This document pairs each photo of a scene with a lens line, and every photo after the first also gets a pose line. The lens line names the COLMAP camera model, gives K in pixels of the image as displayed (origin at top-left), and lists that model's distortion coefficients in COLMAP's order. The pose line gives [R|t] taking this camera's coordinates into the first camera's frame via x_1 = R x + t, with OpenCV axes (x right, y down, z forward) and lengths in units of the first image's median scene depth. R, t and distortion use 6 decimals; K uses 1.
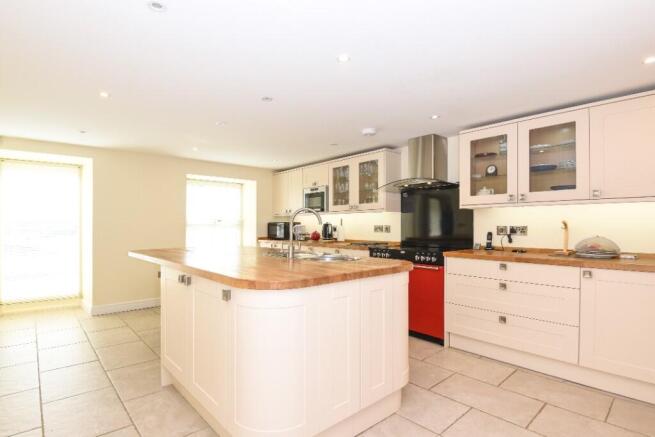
lens RADIAL K [[333.0, 0, 326.9], [0, 333.0, 221.9], [0, 0, 1]] dist [0.001025, -0.000085]
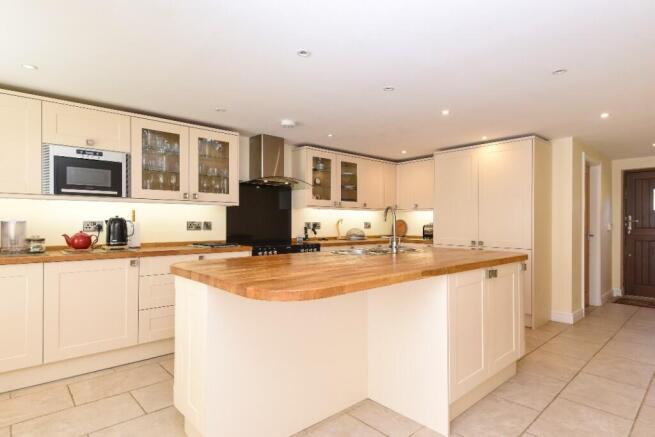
lens RADIAL K [[312.4, 0, 327.5], [0, 312.4, 218.5], [0, 0, 1]] dist [-0.001924, -0.000174]
pose [[0.050502, 0.012329, 0.998648, -0.544184], [-0.017616, 0.999779, -0.011452, 0.006665], [-0.998569, -0.017014, 0.050708, 0.628014]]
